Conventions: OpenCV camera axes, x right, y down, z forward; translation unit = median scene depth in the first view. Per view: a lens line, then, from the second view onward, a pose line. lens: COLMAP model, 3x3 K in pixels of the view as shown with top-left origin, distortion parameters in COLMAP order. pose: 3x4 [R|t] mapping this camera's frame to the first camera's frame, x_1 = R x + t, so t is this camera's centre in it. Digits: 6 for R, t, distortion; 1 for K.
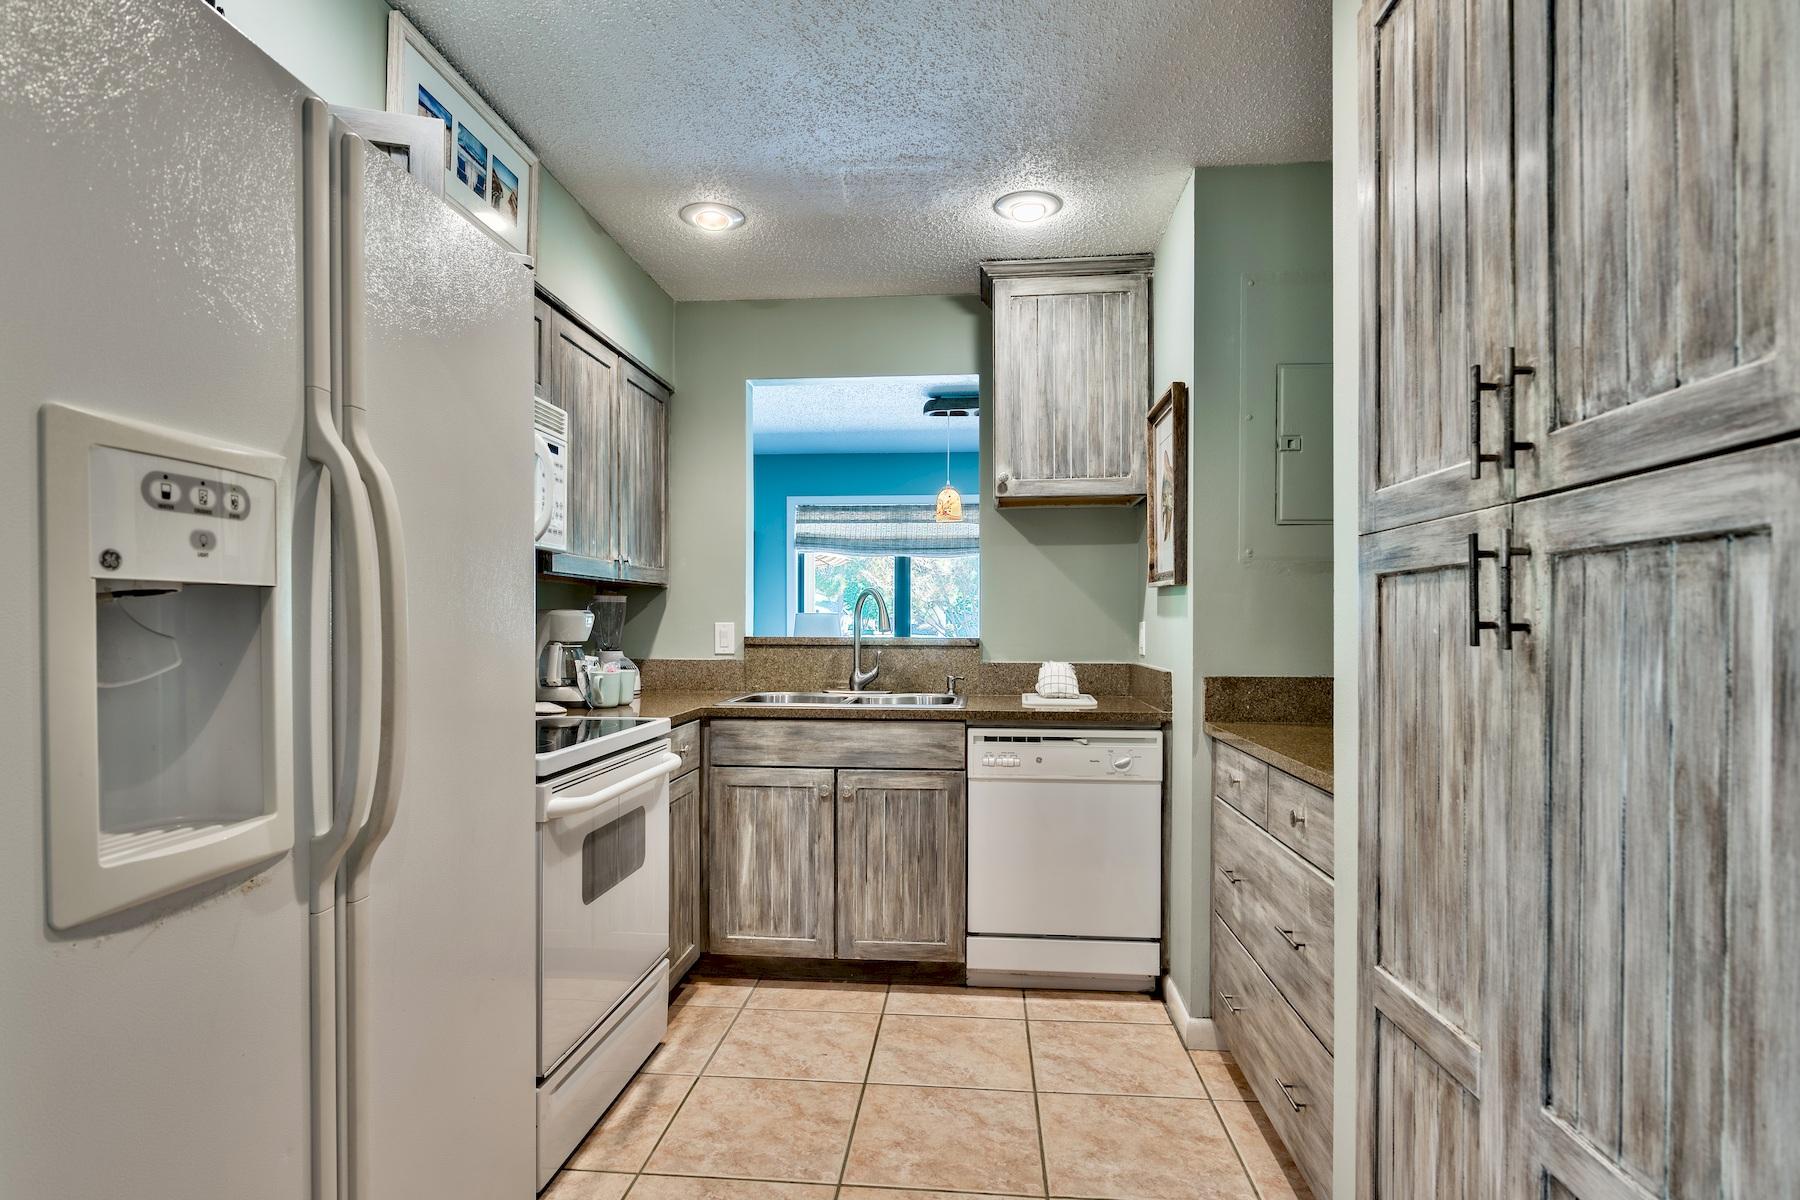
lens RADIAL K [[881.6, 0, 913.9], [0, 881.6, 640.5], [0, 0, 1]] dist [-0.009154, 0.000357]
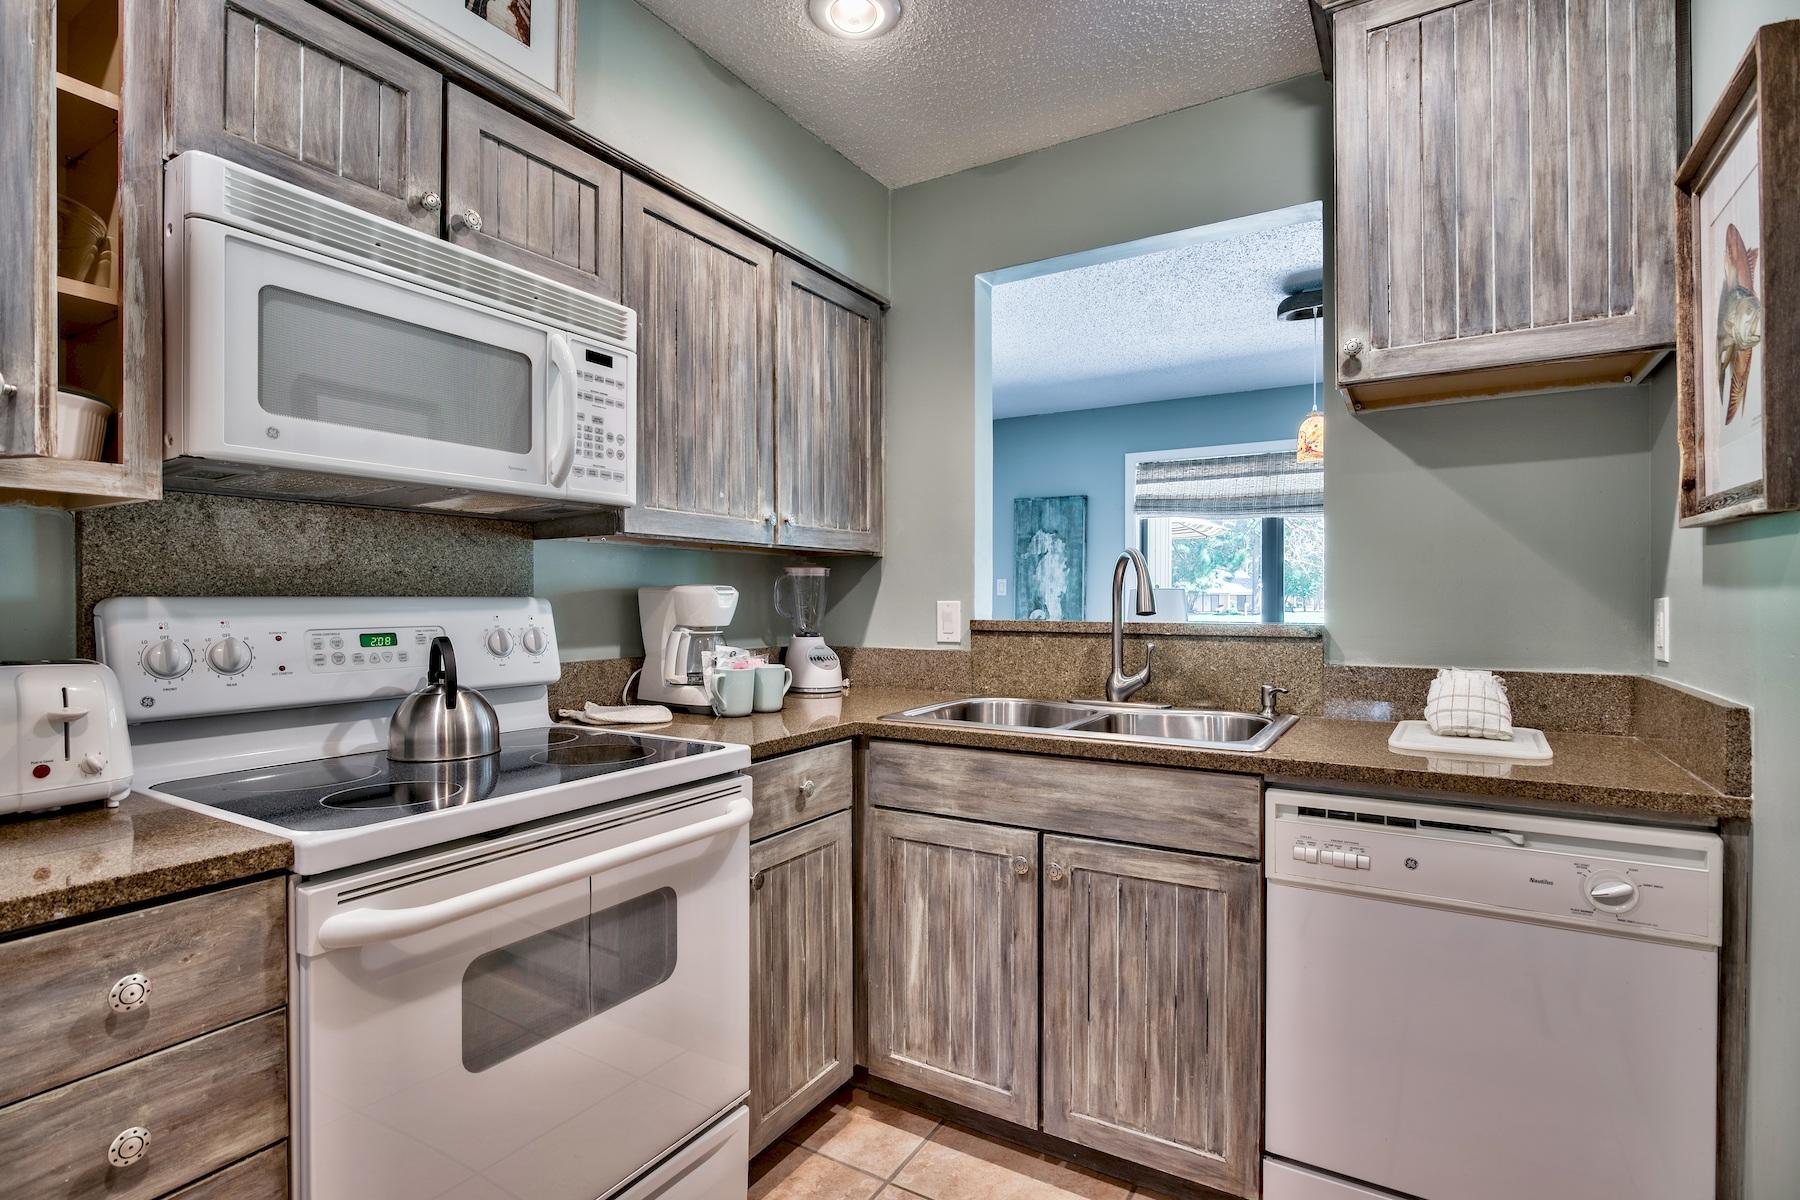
lens RADIAL K [[881.6, 0, 876.6], [0, 881.6, 610.0], [0, 0, 1]] dist [-0.009154, 0.000357]
pose [[0.891396, 0.002284, -0.453220, 0.090695], [-0.006337, 0.999952, -0.007425, -0.008231], [0.453182, 0.009491, 0.891368, 0.374036]]
